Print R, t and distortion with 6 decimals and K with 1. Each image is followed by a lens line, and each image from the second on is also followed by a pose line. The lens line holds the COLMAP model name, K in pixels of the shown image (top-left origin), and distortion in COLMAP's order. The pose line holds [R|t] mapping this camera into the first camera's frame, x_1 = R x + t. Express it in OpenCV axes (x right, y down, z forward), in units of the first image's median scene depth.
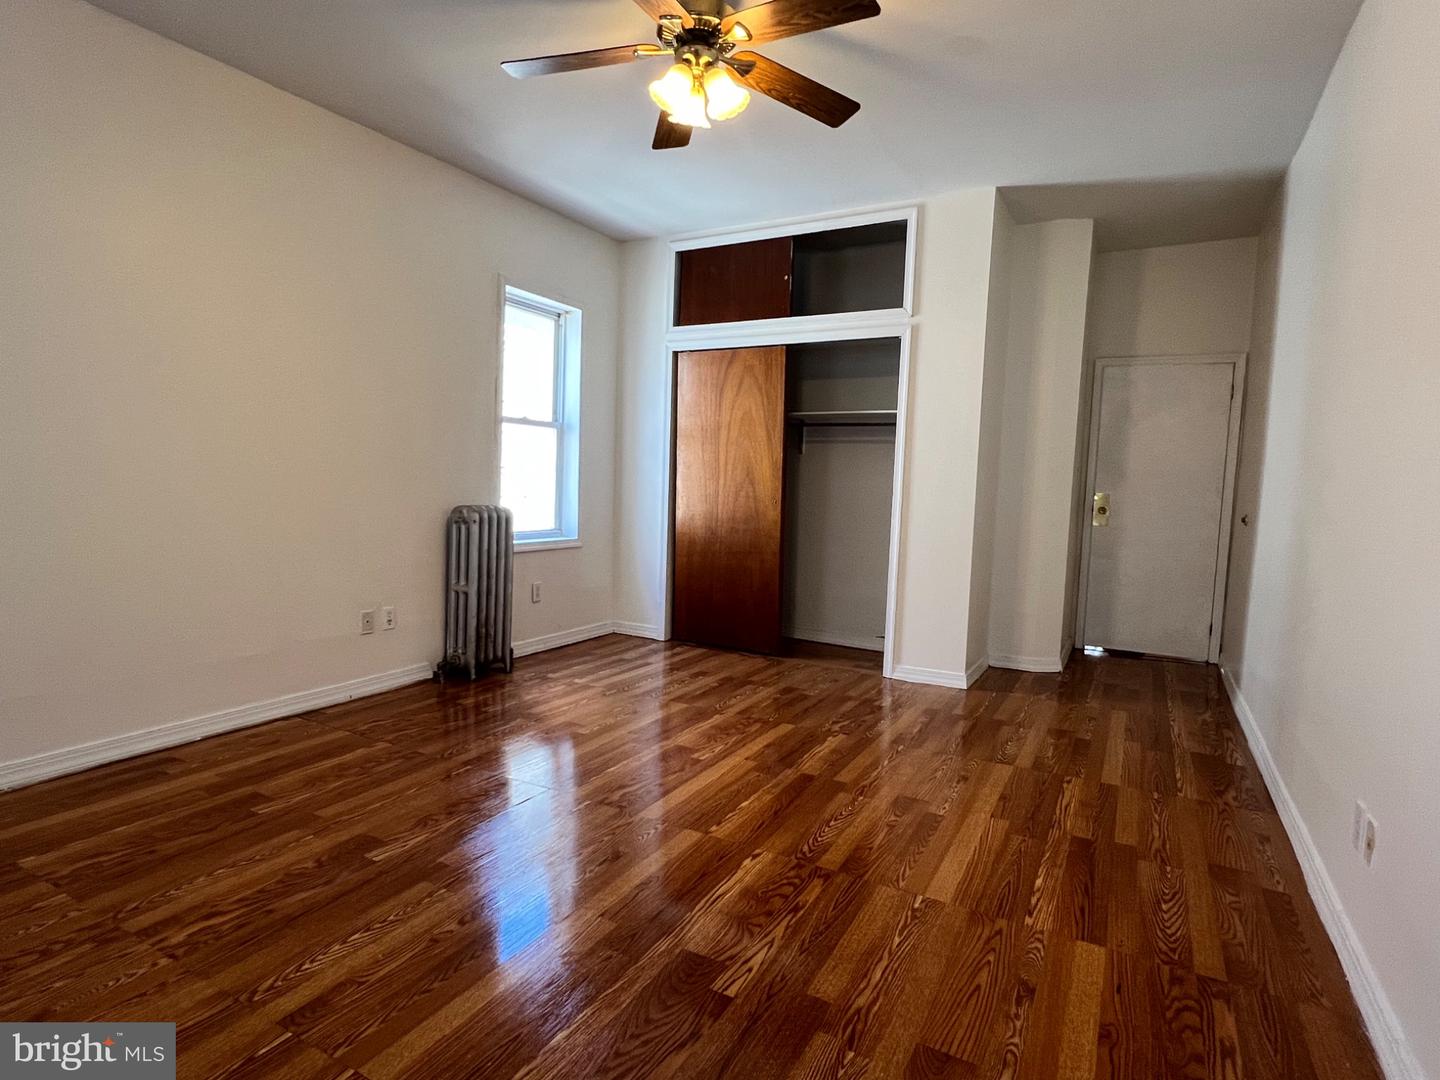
lens RADIAL K [[761.6, 0, 716.6], [0, 761.6, 535.6], [0, 0, 1]] dist [-0.000440, -0.000819]
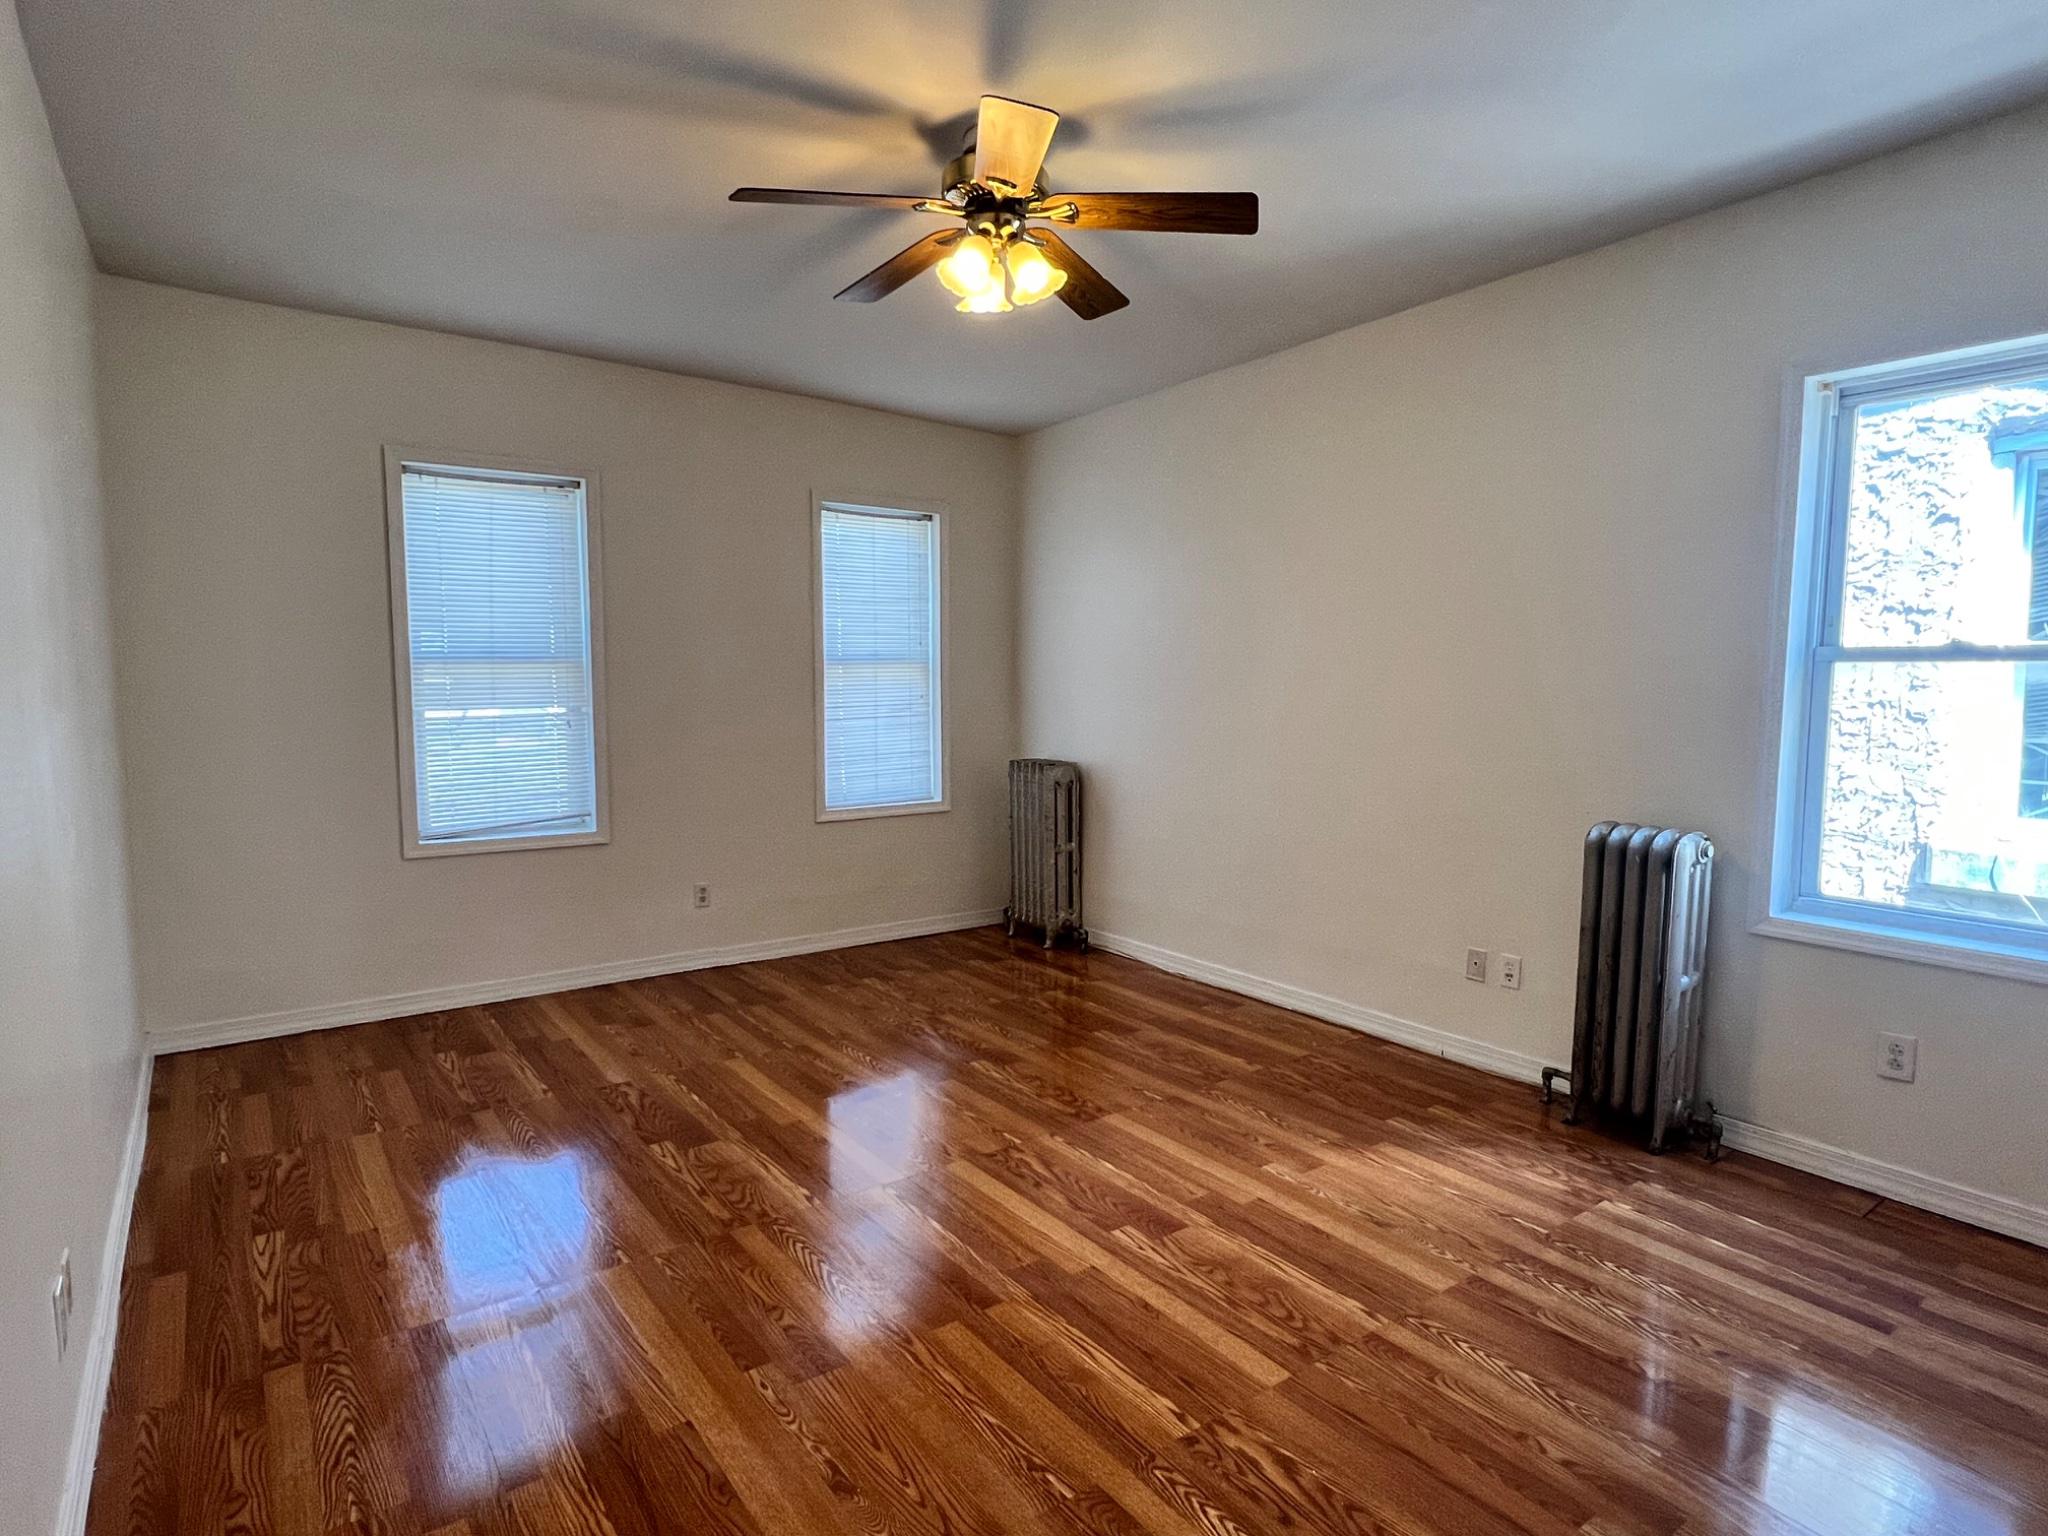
lens RADIAL K [[1083.1, 0, 1018.8], [0, 1083.1, 774.1], [0, 0, 1]] dist [-0.000440, -0.000819]
pose [[-0.409536, 0.047056, -0.911080, 0.754615], [-0.084857, 0.992374, 0.089399, -0.140000], [0.908339, 0.113924, -0.402420, 1.177022]]
